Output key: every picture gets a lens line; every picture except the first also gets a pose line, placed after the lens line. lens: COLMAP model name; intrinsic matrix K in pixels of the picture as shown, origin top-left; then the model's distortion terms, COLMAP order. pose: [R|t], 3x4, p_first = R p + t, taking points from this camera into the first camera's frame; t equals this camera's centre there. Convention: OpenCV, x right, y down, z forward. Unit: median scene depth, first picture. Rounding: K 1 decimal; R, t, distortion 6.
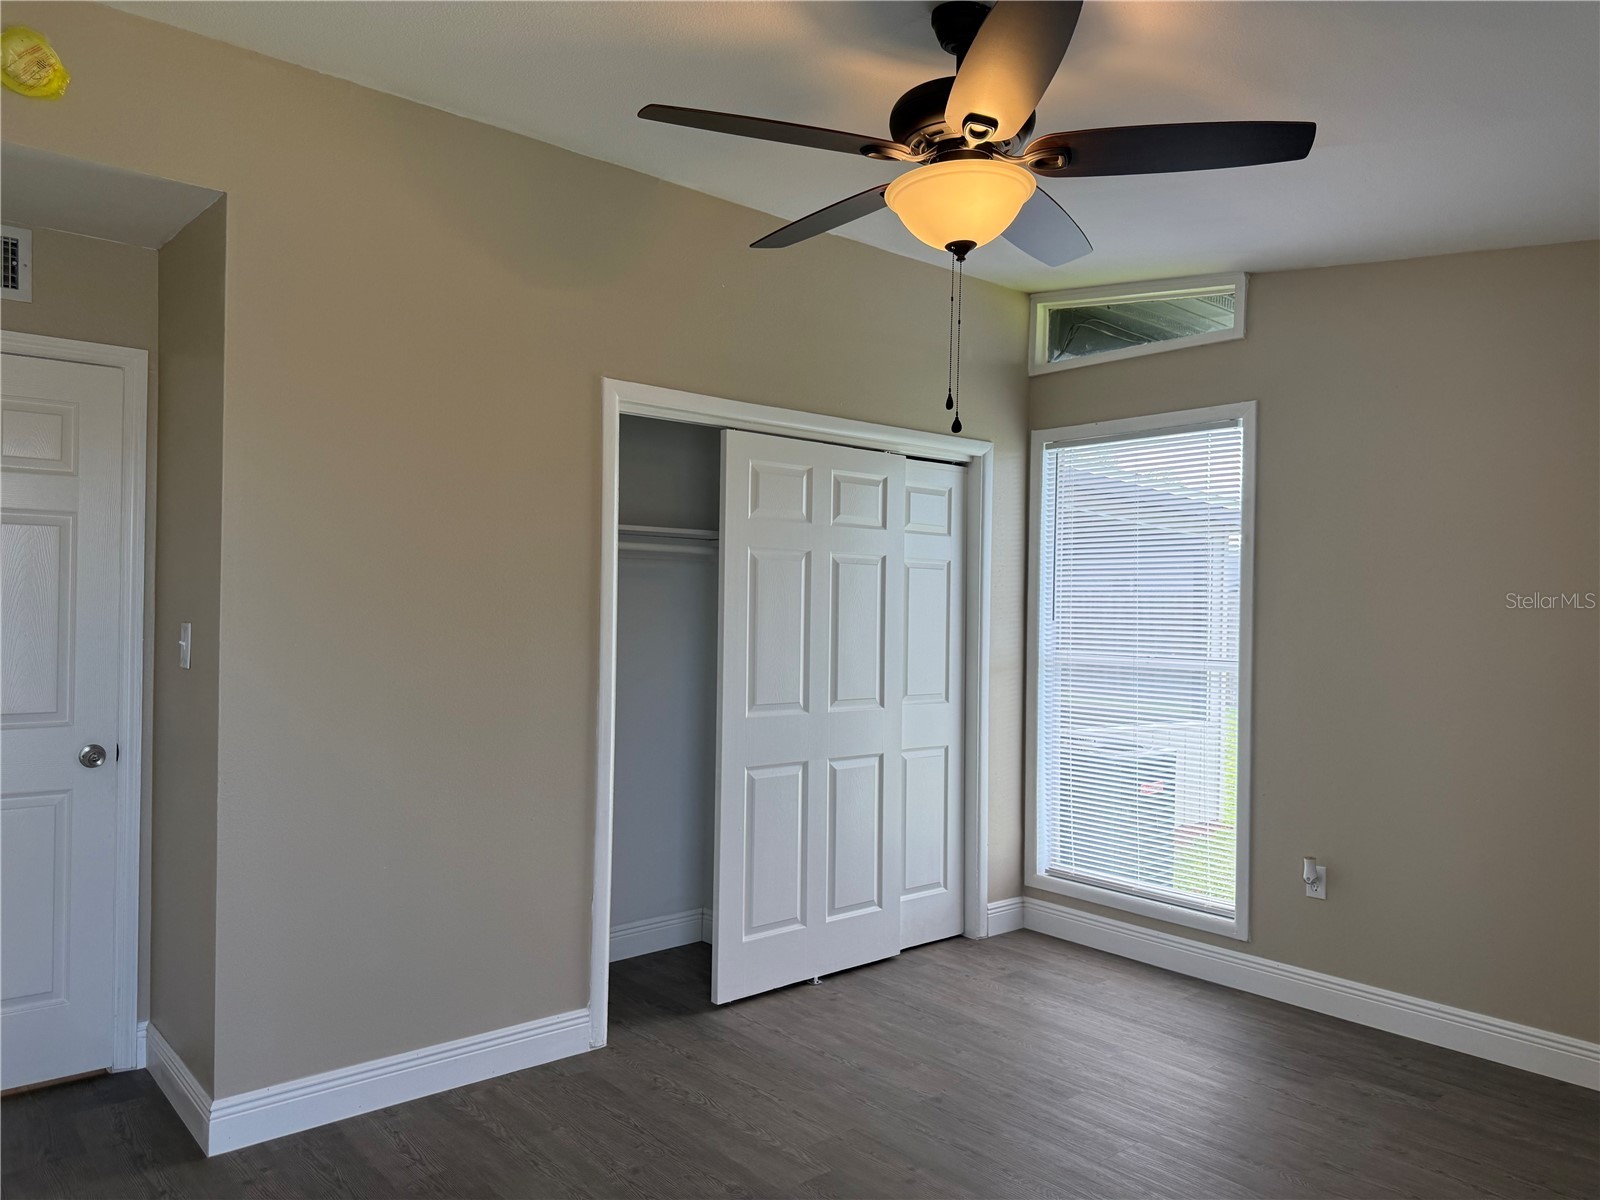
lens RADIAL K [[1124.8, 0, 800.0], [0, 1124.8, 600.0], [0, 0, 1]] dist [0.039078, -0.003270]
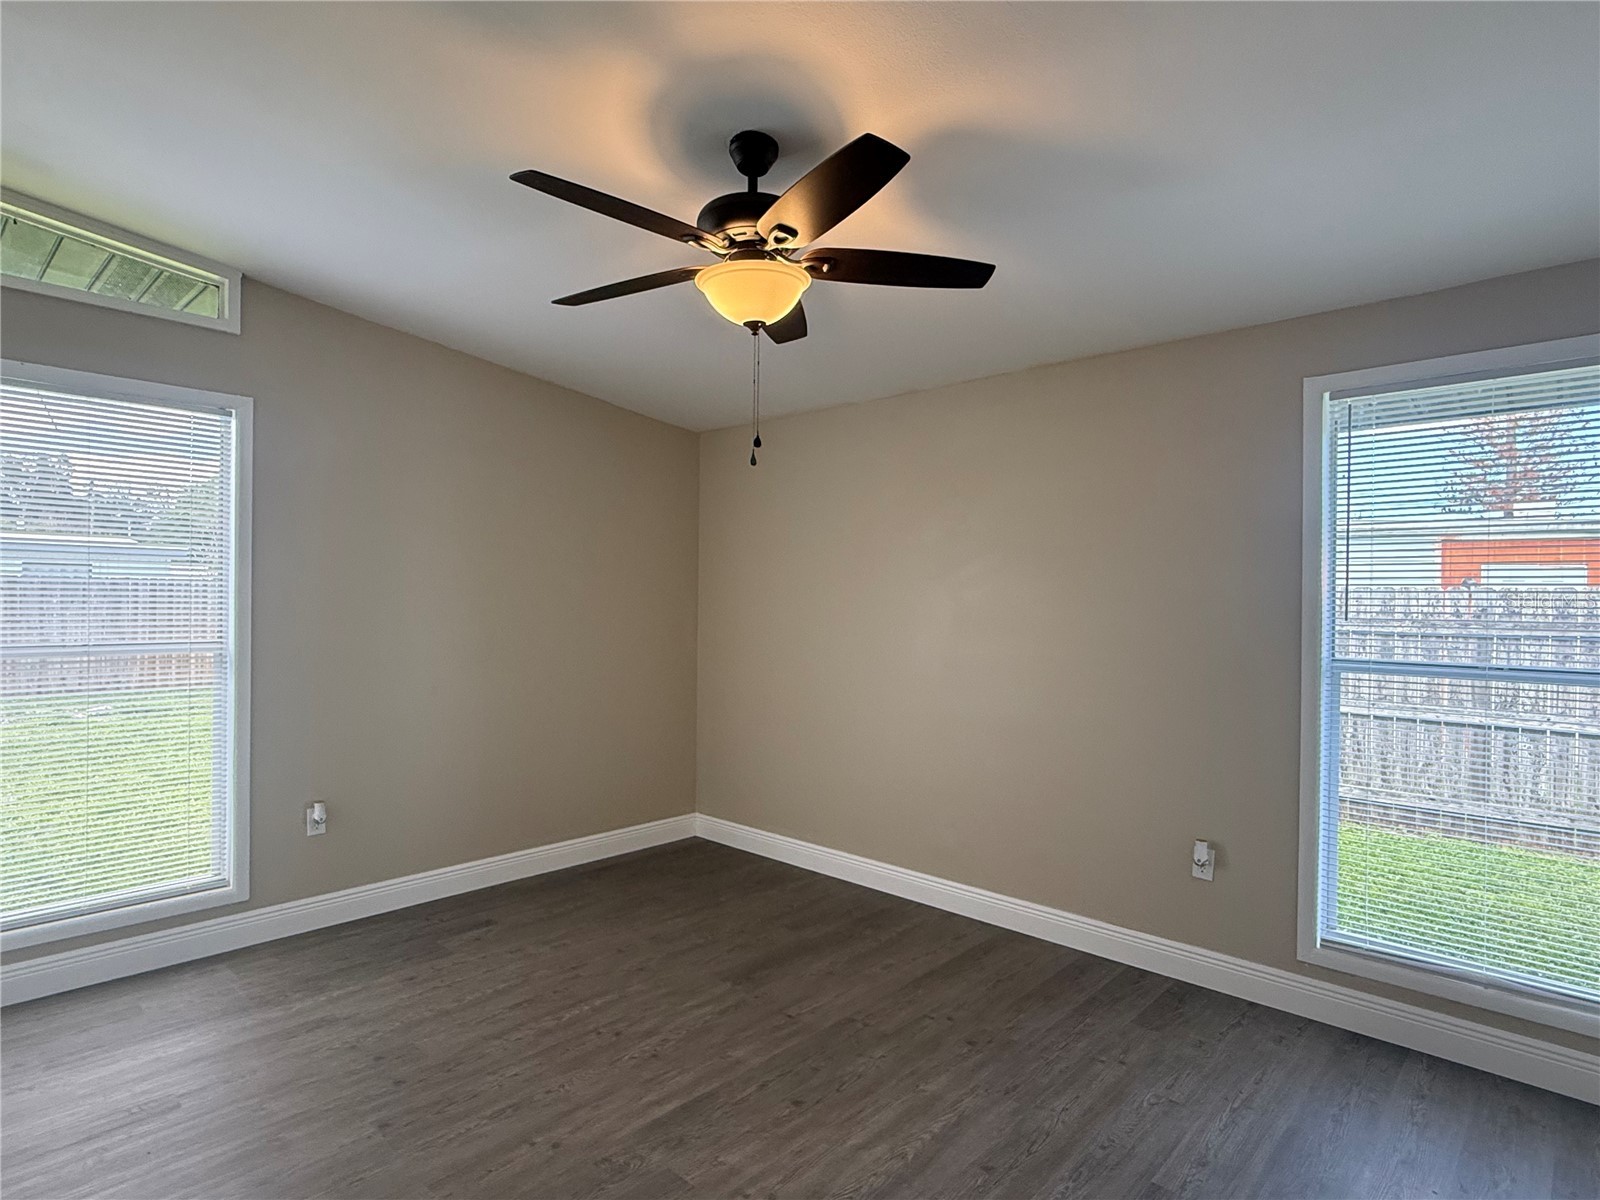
lens RADIAL K [[857.4, 0, 800.0], [0, 857.4, 600.0], [0, 0, 1]] dist [-0.001669, -0.000232]
pose [[-0.095314, -0.014687, 0.995339, -0.482690], [-0.018864, 0.999738, 0.012945, -0.004789], [-0.995269, -0.017542, -0.095566, 0.586485]]
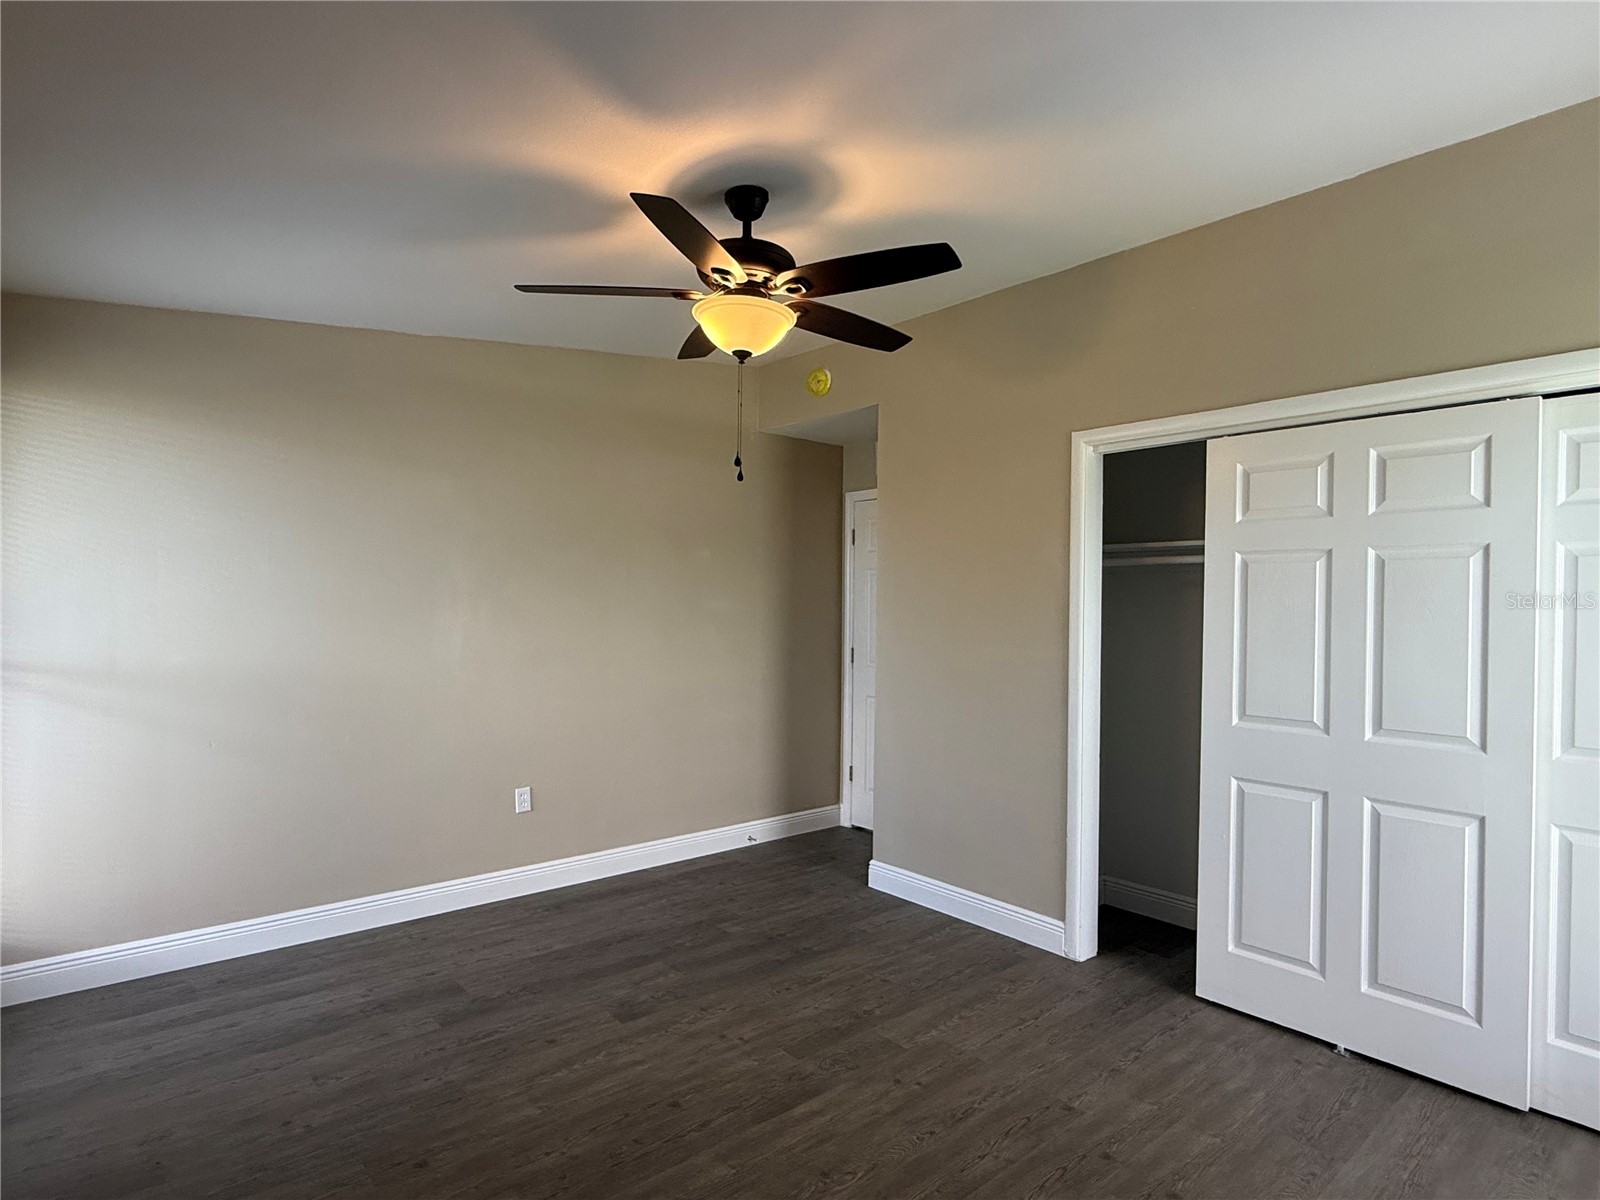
lens RADIAL K [[855.8, 0, 798.7], [0, 855.8, 628.2], [0, 0, 1]] dist [0.000038, -0.000160]
pose [[-0.011618, 0.005403, -0.999918, 0.690078], [-0.008768, 0.999946, 0.005505, 0.017582], [0.999894, 0.008831, -0.011570, 0.614951]]
